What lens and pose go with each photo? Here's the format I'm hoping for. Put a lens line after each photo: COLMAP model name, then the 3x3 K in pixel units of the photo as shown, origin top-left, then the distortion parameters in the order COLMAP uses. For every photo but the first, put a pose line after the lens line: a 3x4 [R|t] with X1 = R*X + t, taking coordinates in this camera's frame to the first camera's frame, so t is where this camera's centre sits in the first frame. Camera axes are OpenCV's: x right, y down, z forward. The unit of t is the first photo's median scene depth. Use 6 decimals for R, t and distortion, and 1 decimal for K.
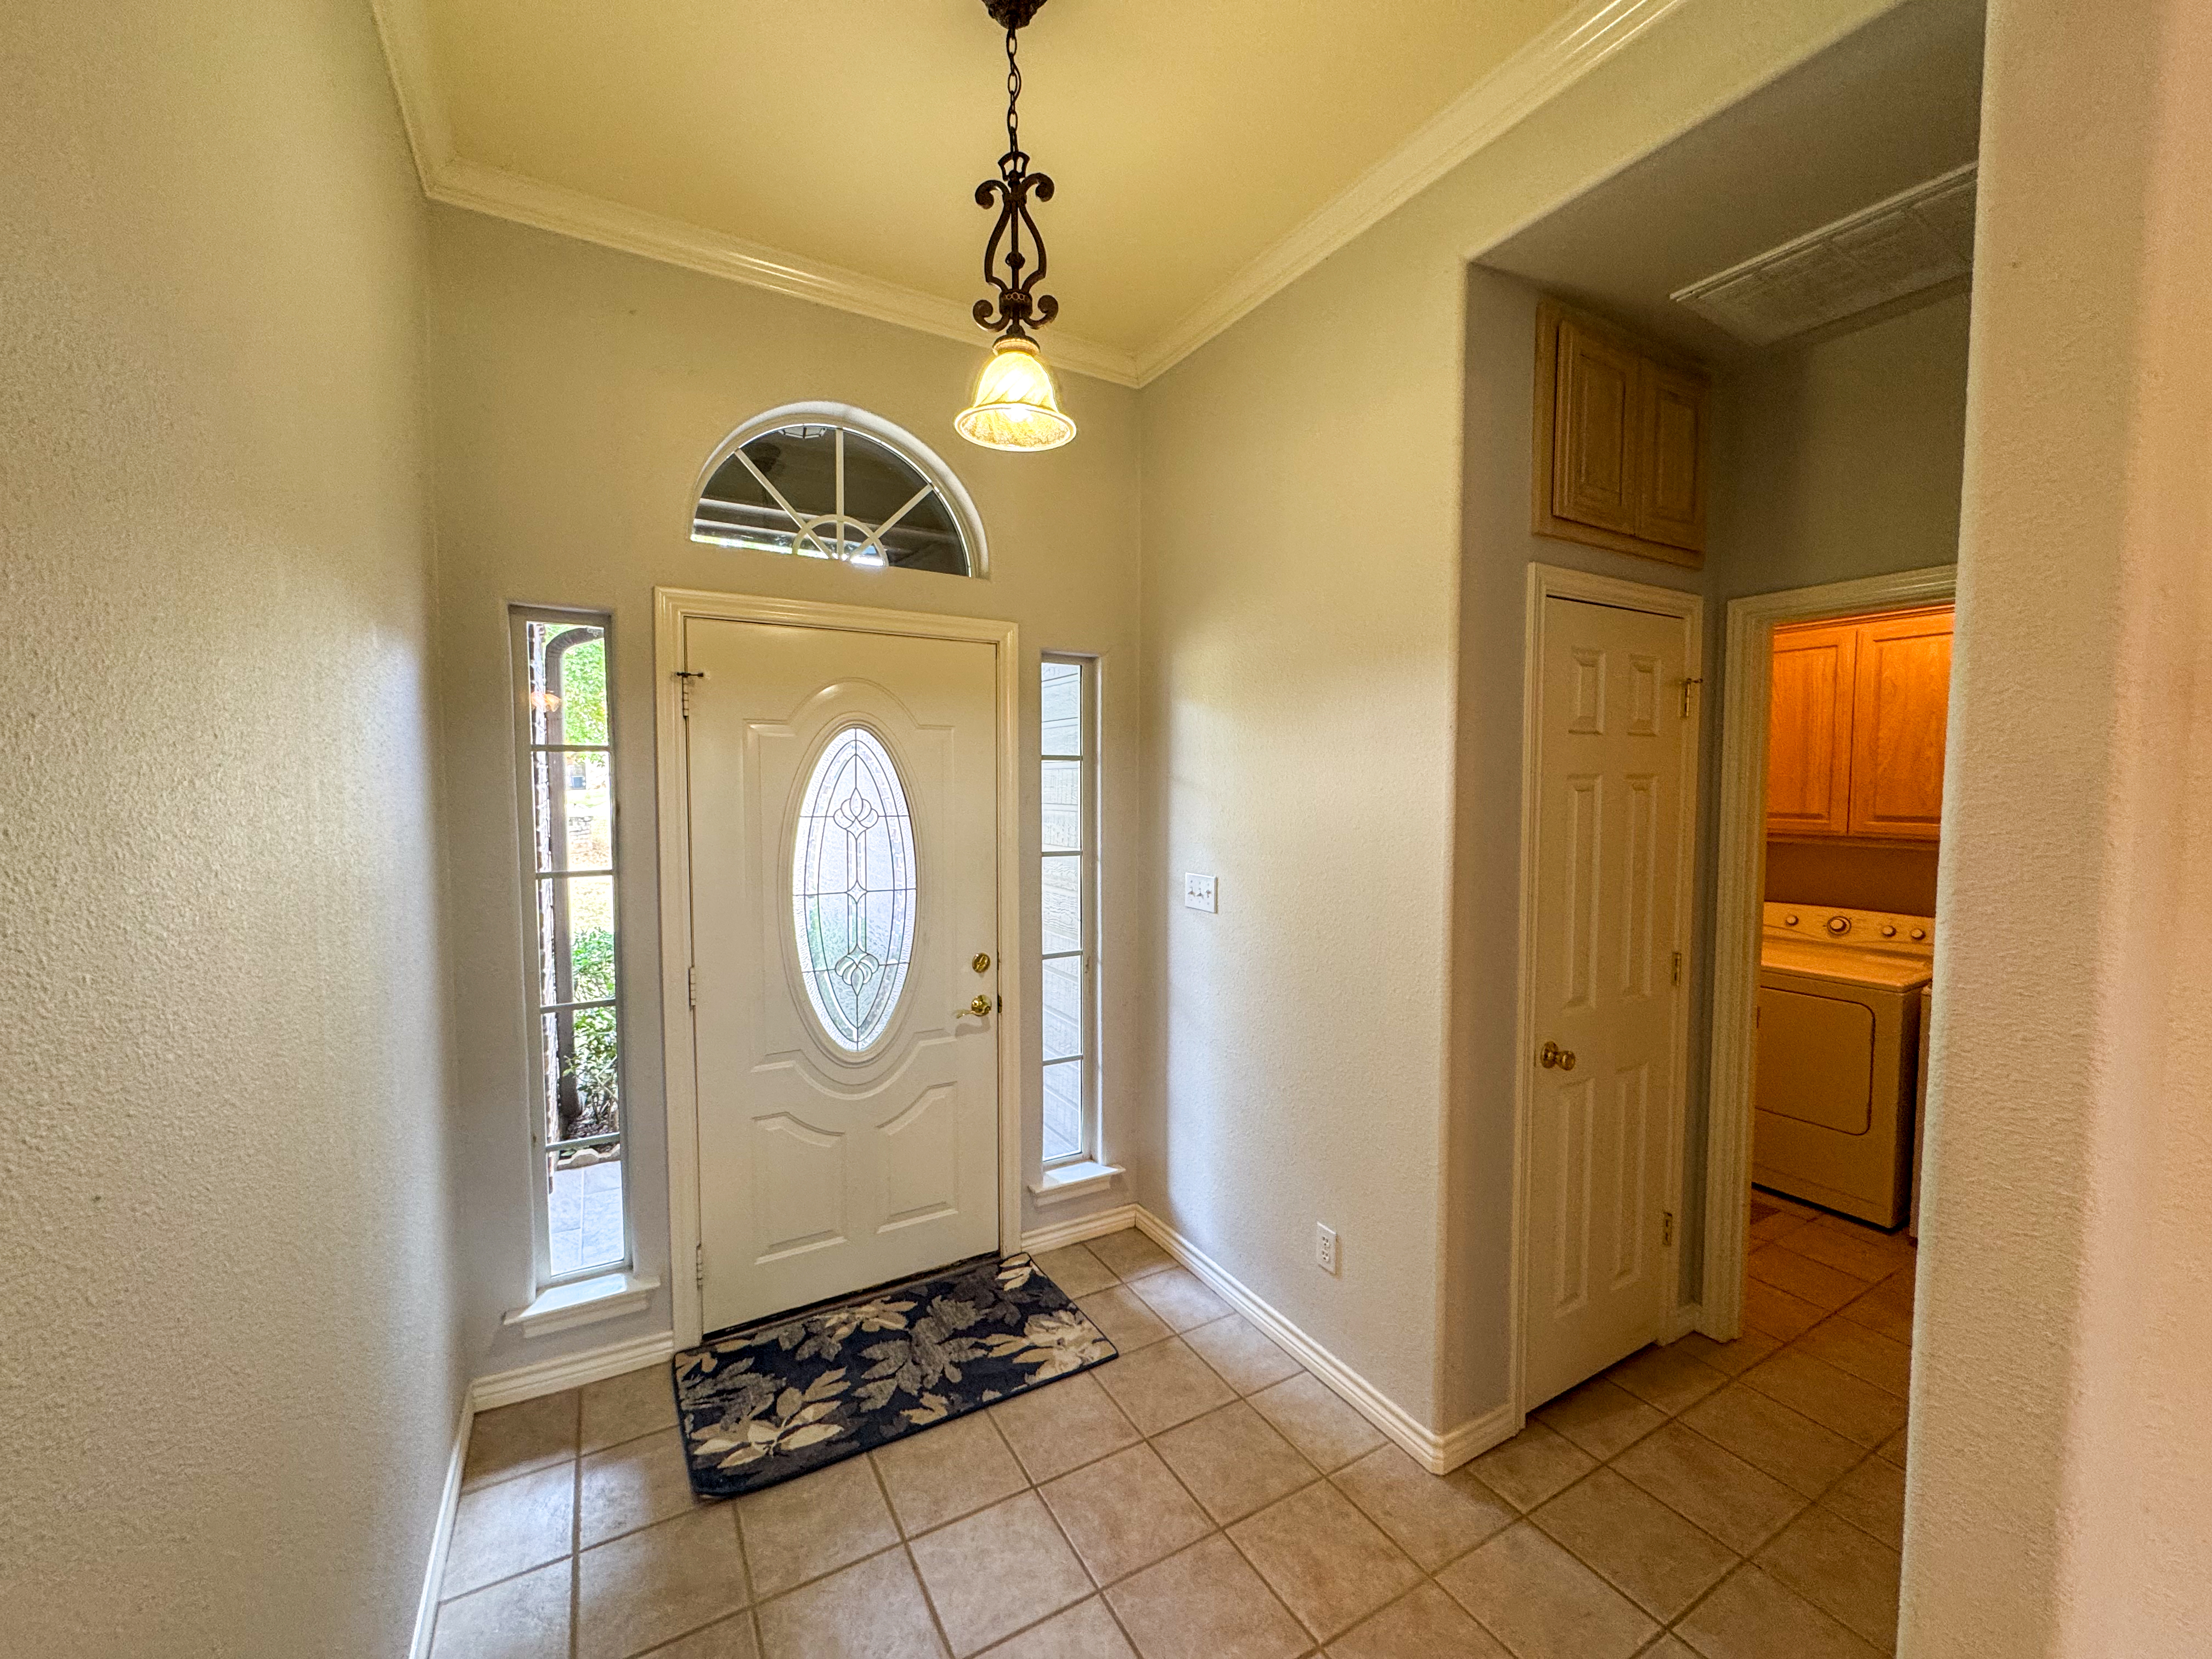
lens RADIAL K [[881.2, 0, 1094.8], [0, 881.2, 838.0], [0, 0, 1]] dist [-0.003264, 0.000546]
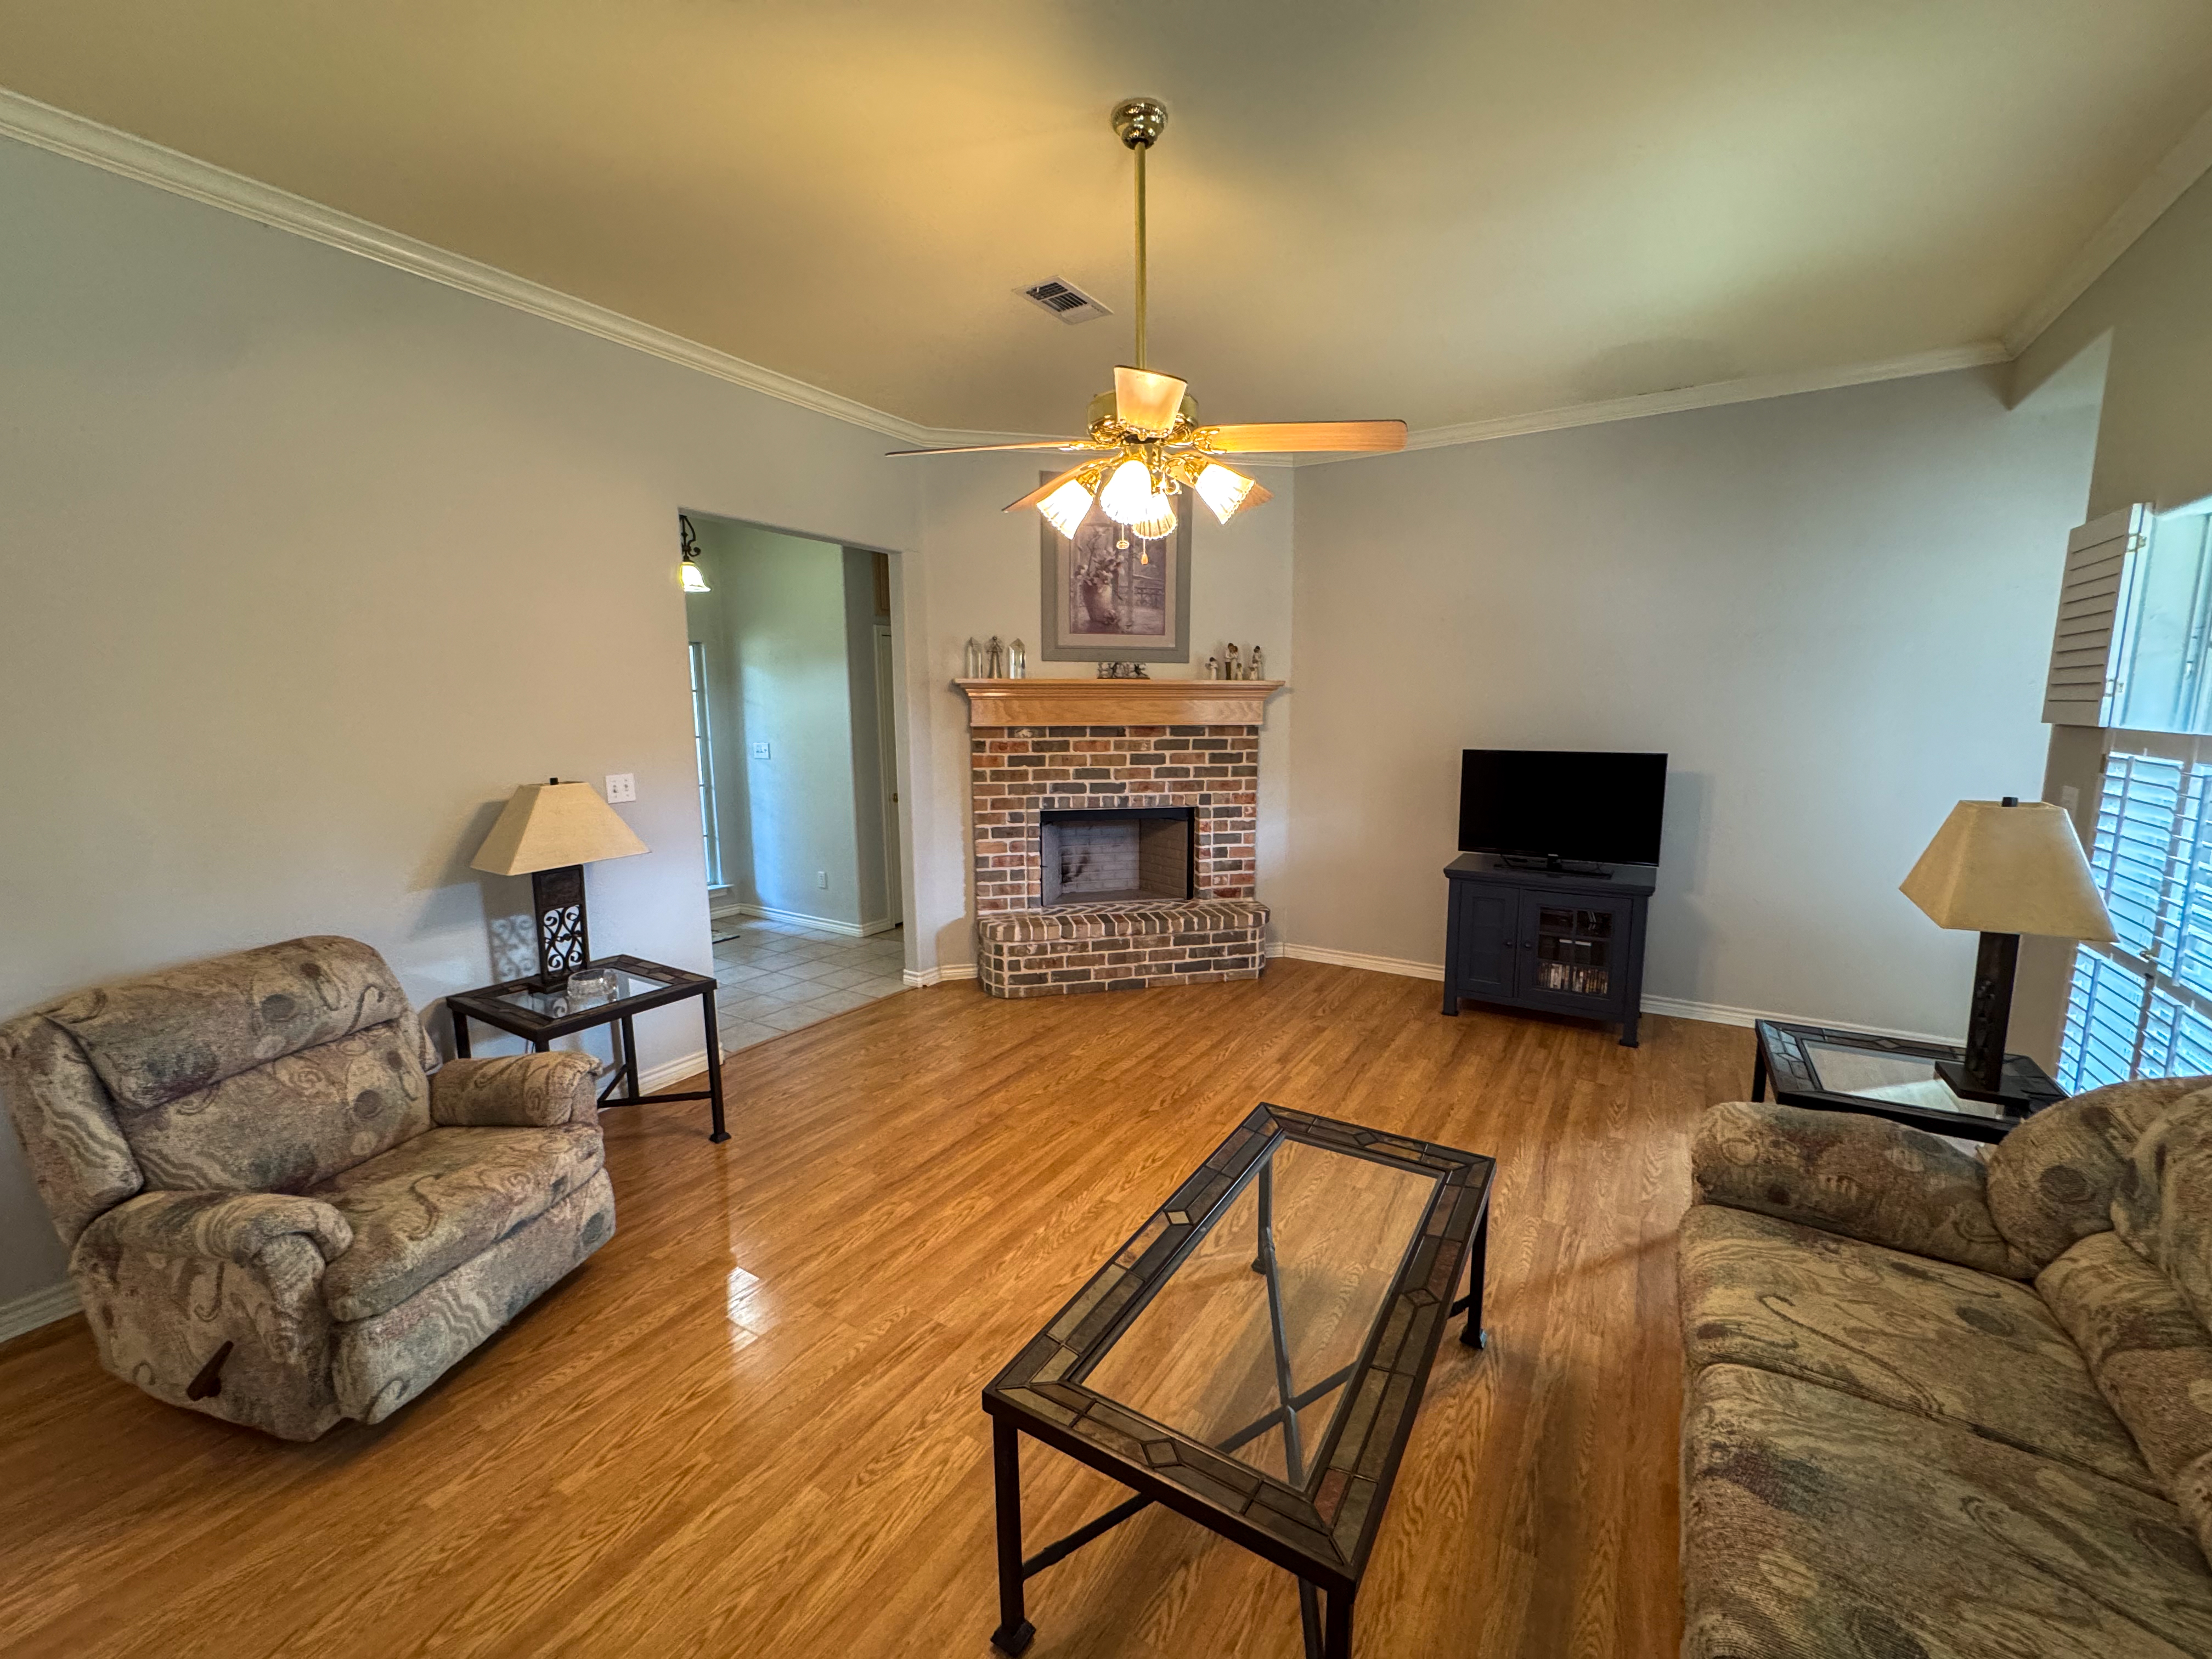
lens RADIAL K [[881.2, 0, 1107.4], [0, 881.2, 829.7], [0, 0, 1]] dist [-0.003264, 0.000546]
pose [[0.881661, -0.071248, 0.466474, -0.195436], [0.031335, 0.995194, 0.092778, 0.094197], [-0.470842, -0.067182, 0.879656, -1.654386]]
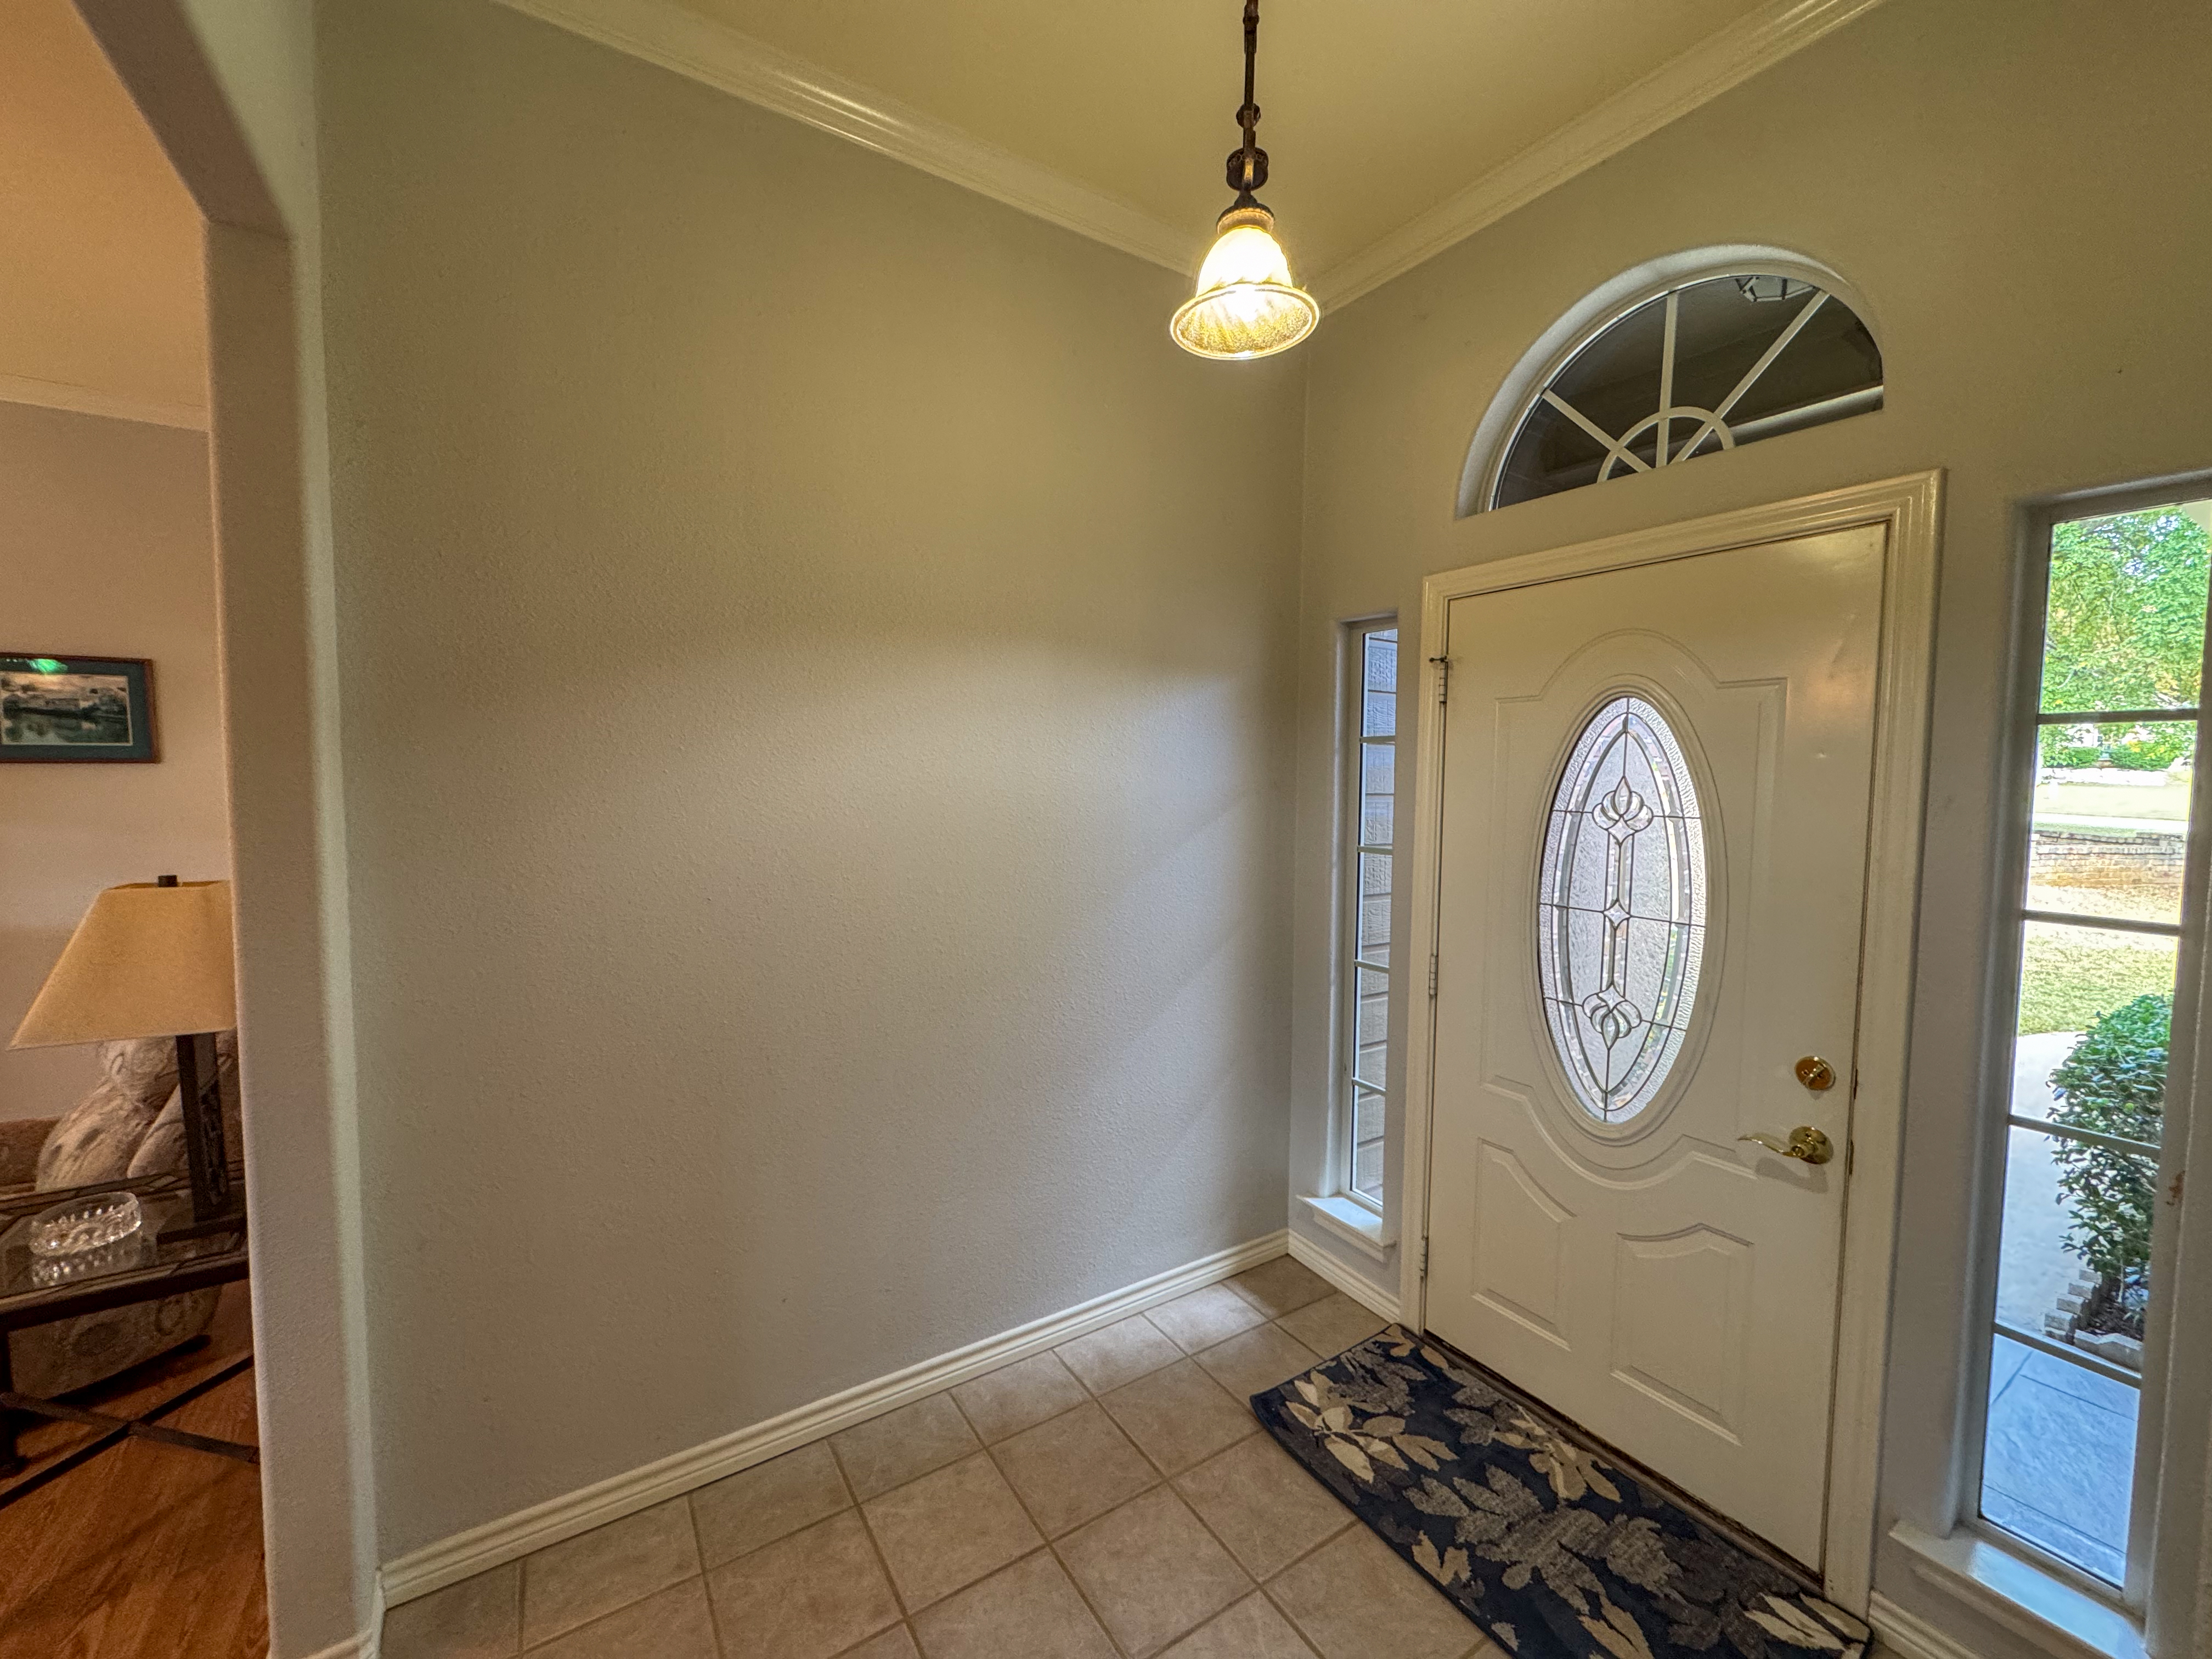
lens RADIAL K [[881.2, 0, 1104.4], [0, 881.2, 829.0], [0, 0, 1]] dist [-0.003264, 0.000546]
pose [[0.056267, 0.064041, -0.996360, 0.479738], [-0.070033, 0.995736, 0.060046, -0.027688], [0.995957, 0.066400, 0.060512, 0.541185]]
